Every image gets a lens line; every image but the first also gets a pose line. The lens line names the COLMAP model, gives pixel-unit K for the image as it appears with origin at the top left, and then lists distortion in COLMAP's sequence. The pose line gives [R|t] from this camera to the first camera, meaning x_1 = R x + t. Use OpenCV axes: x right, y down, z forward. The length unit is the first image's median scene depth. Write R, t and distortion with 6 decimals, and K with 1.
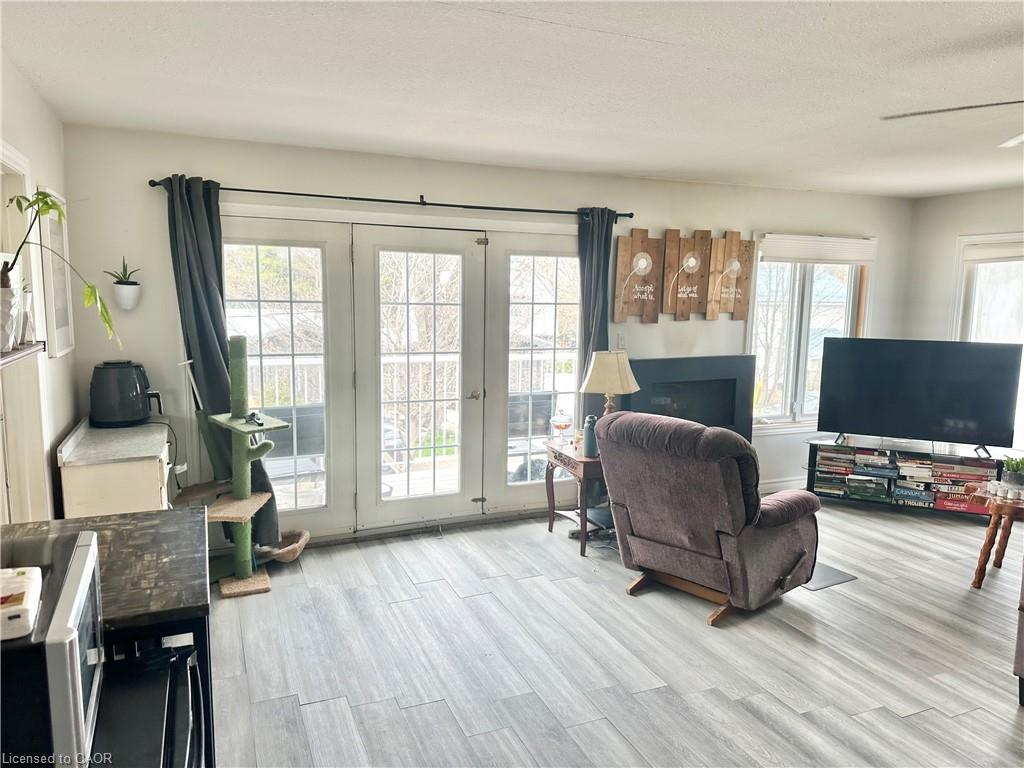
lens RADIAL K [[717.1, 0, 516.1], [0, 717.1, 389.1], [0, 0, 1]] dist [0.066232, -0.073179]
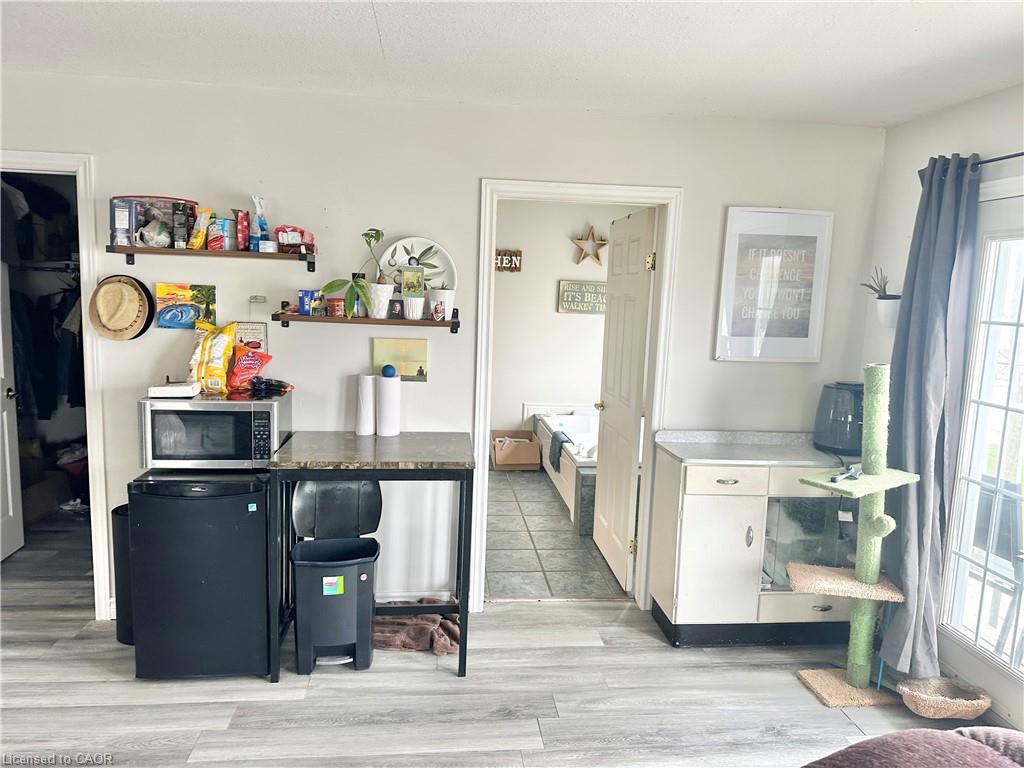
lens RADIAL K [[717.1, 0, 516.1], [0, 717.1, 389.1], [0, 0, 1]] dist [0.066232, -0.073179]
pose [[-0.301979, 0.103919, -0.947634, 0.412689], [-0.160483, 0.974313, 0.157985, -0.101253], [0.939710, 0.199787, -0.277545, 0.807545]]
